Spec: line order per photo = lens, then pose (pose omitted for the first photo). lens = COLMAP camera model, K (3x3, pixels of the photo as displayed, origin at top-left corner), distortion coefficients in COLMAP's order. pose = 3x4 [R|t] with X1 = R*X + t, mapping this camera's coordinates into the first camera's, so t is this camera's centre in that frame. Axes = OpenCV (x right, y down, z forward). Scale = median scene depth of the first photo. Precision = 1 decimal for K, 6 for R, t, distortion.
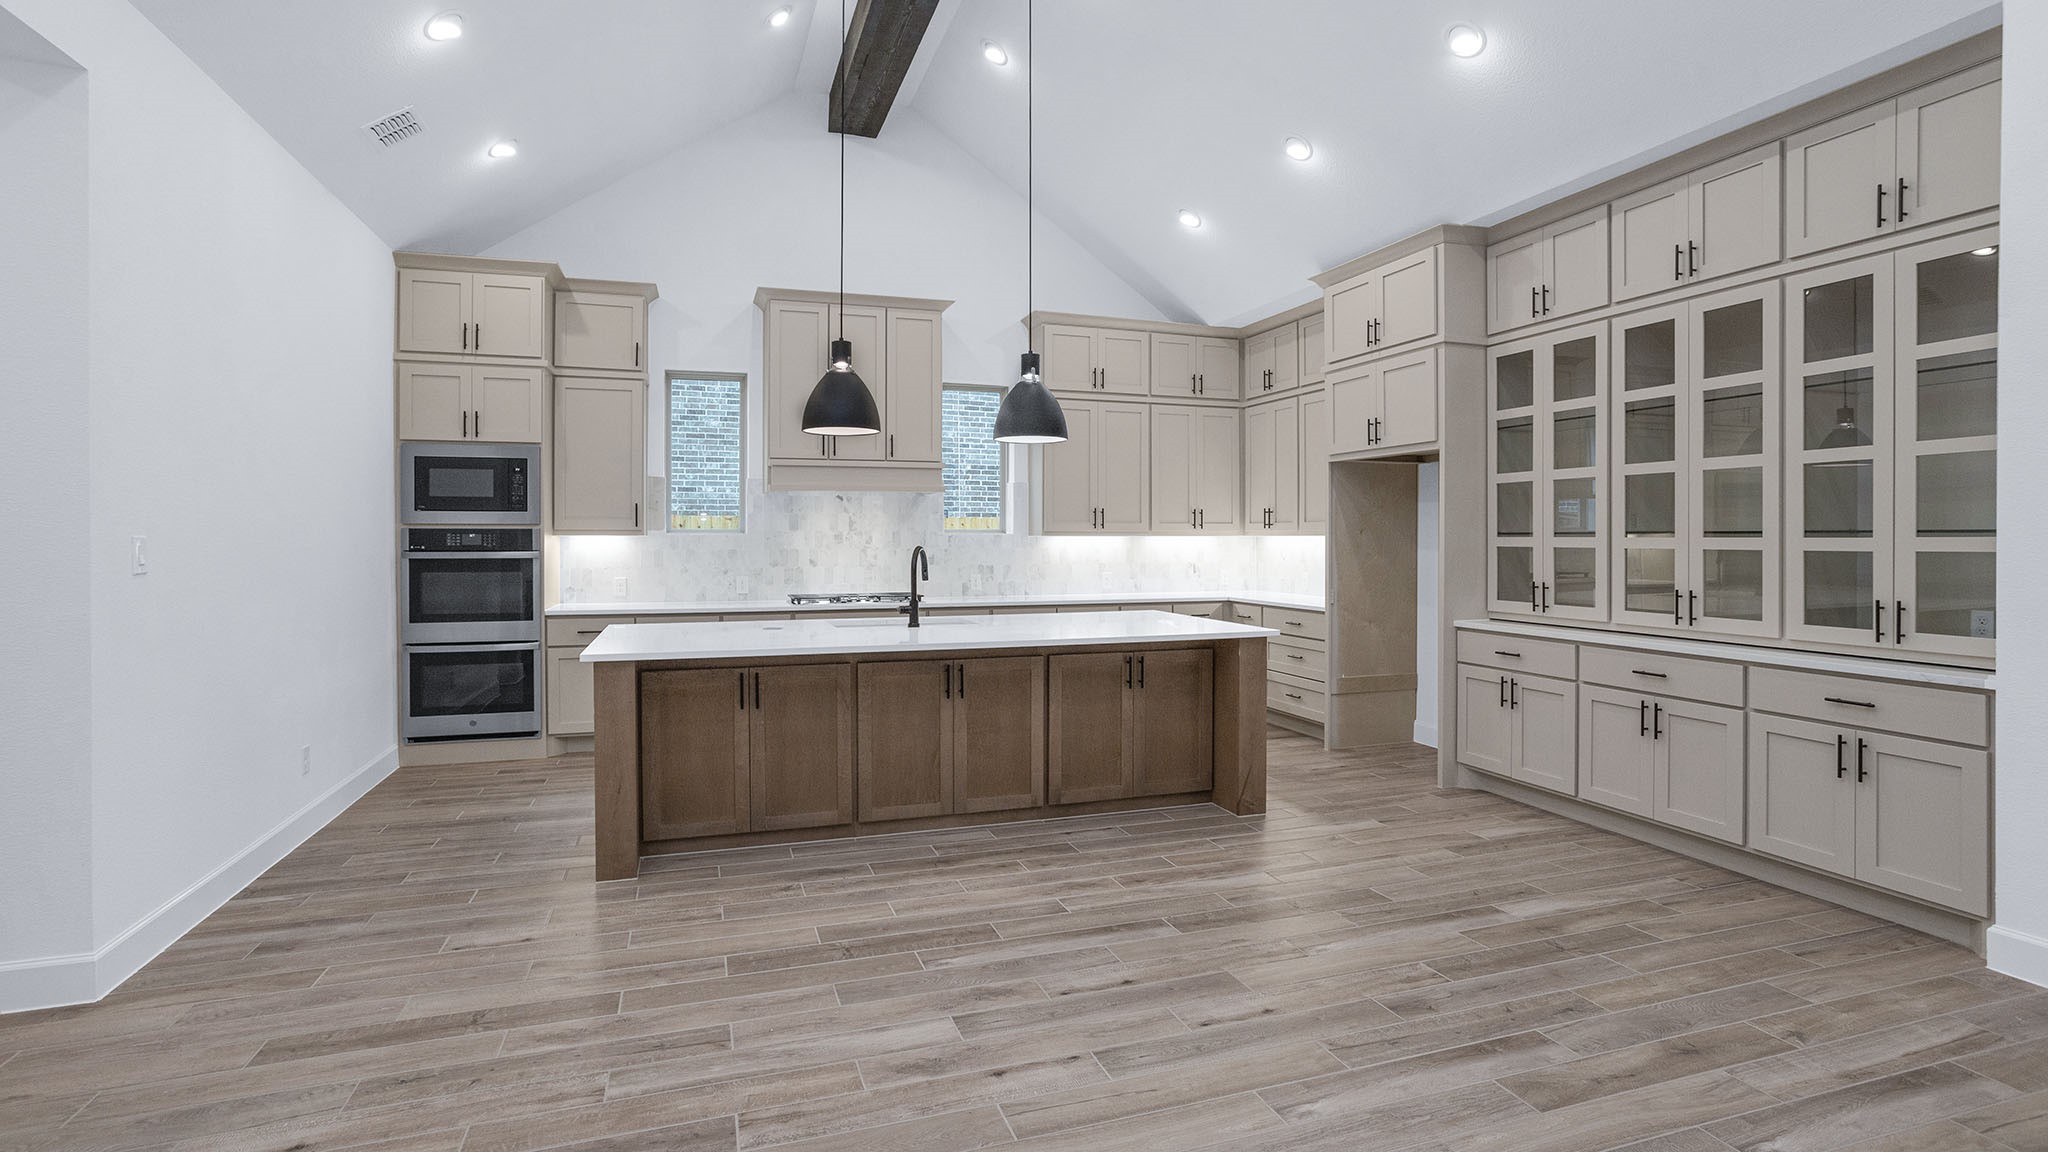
lens RADIAL K [[982.3, 0, 1023.1], [0, 982.3, 541.7], [0, 0, 1]] dist [-0.051064, 0.028701]
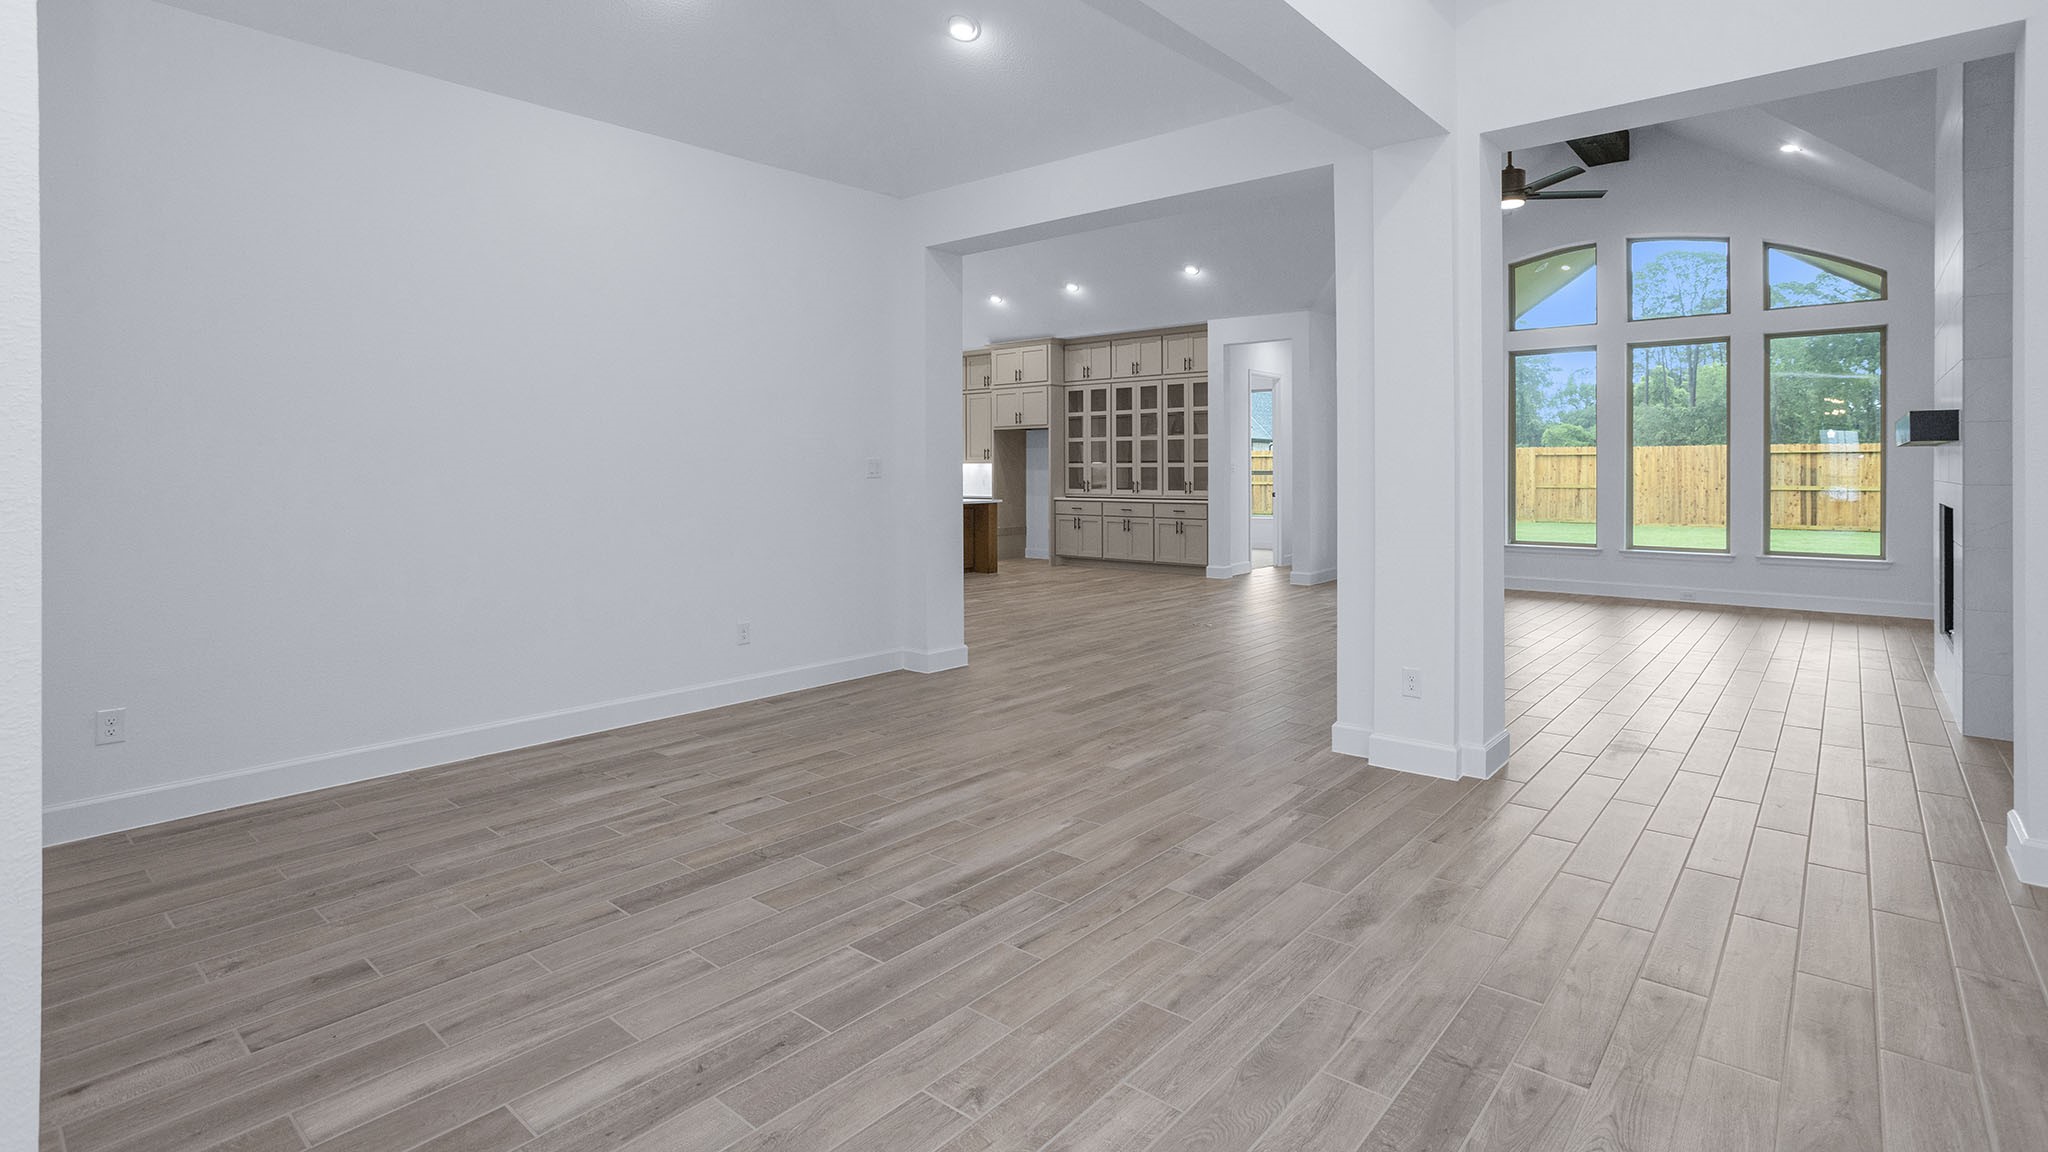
lens RADIAL K [[982.3, 0, 1022.6], [0, 982.3, 467.4], [0, 0, 1]] dist [-0.051064, 0.028701]
pose [[0.860231, -0.001234, 0.509903, -0.898122], [0.005469, 0.999962, -0.006807, 0.021572], [-0.509875, 0.008645, 0.860205, -1.105557]]
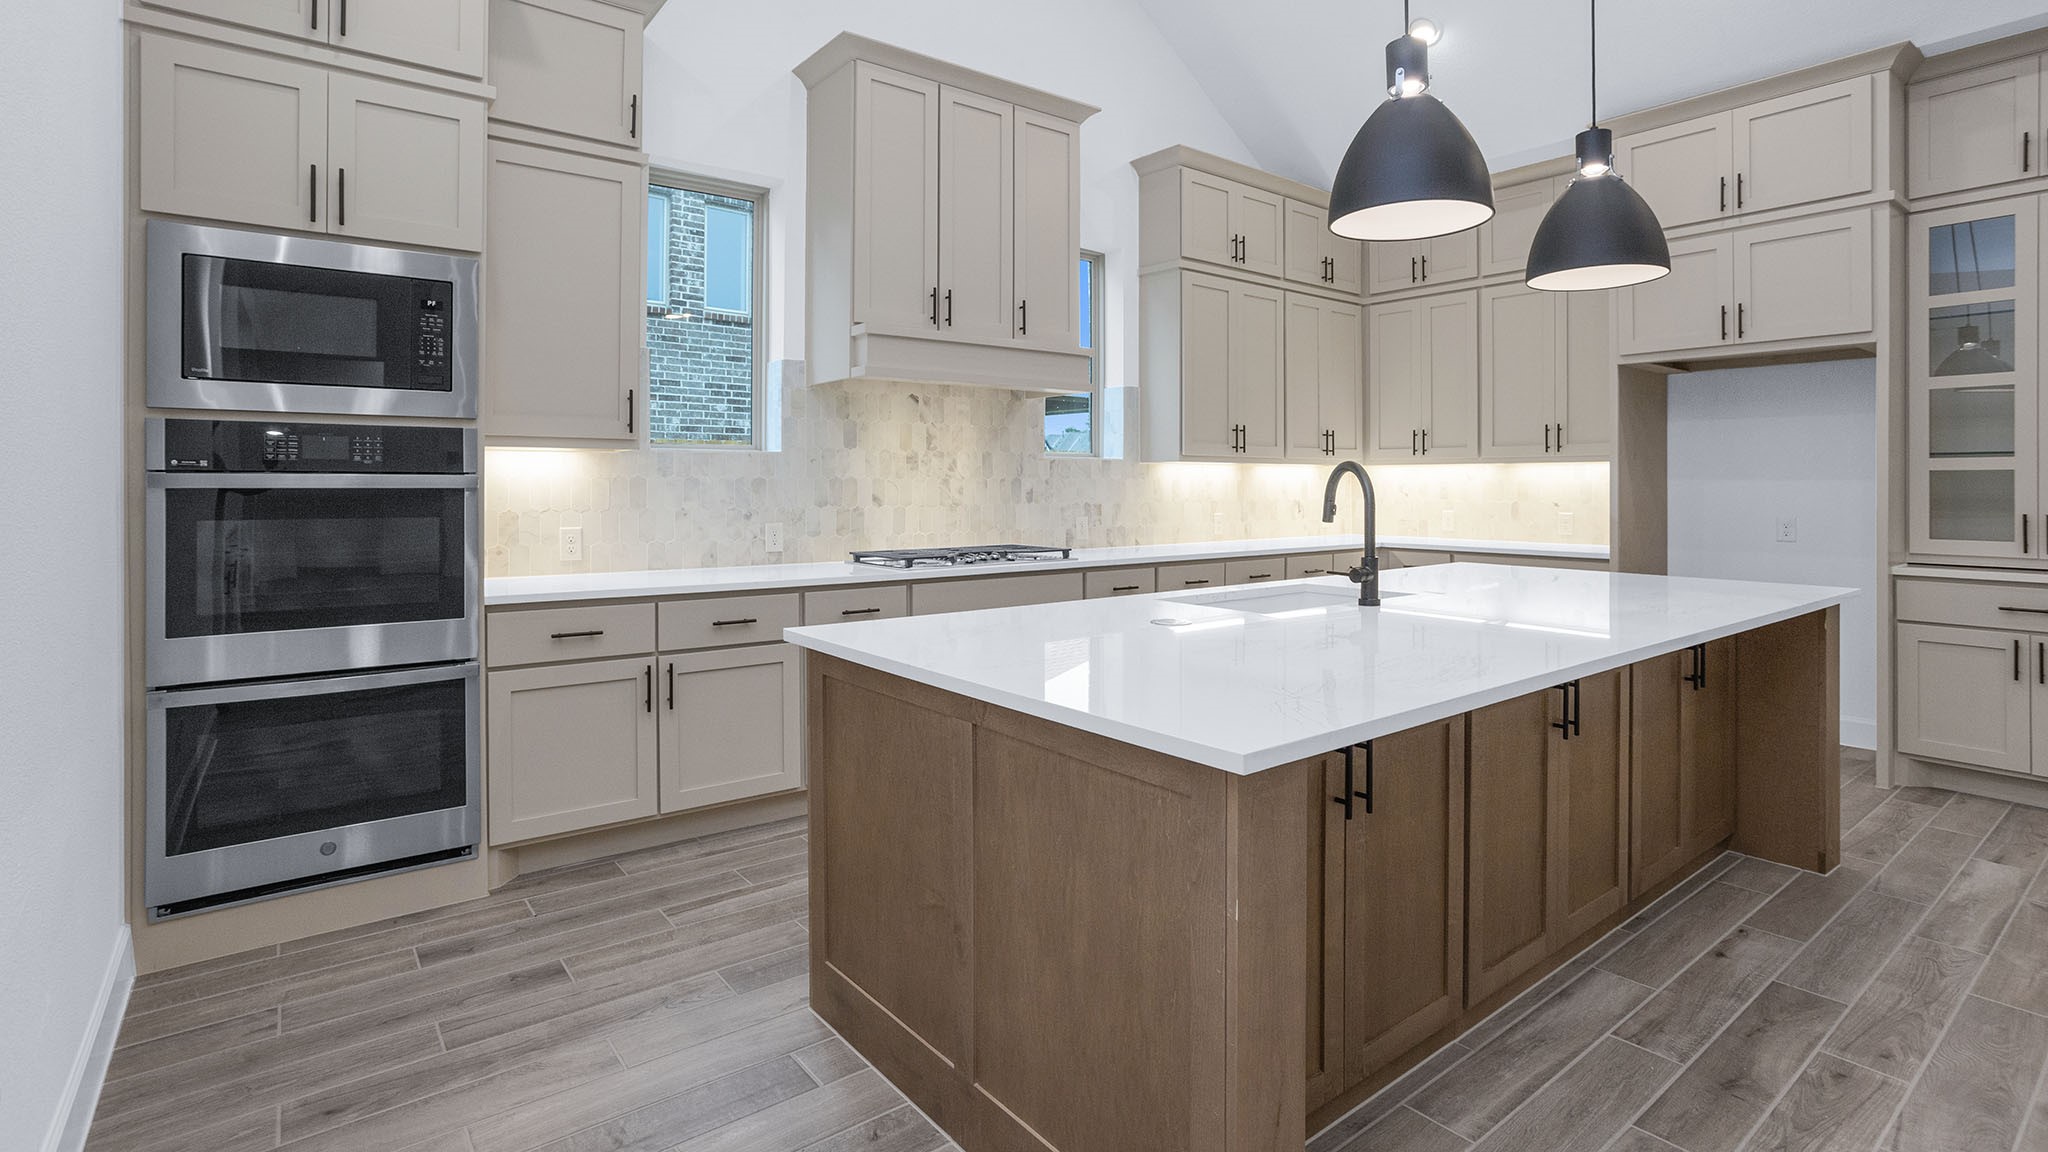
lens RADIAL K [[982.3, 0, 1022.4], [0, 982.3, 484.4], [0, 0, 1]] dist [-0.051064, 0.028701]
pose [[0.944239, 0.000714, 0.329260, -0.452485], [0.000943, 0.999988, -0.004873, 0.019646], [-0.329260, 0.004912, 0.944227, 0.511315]]
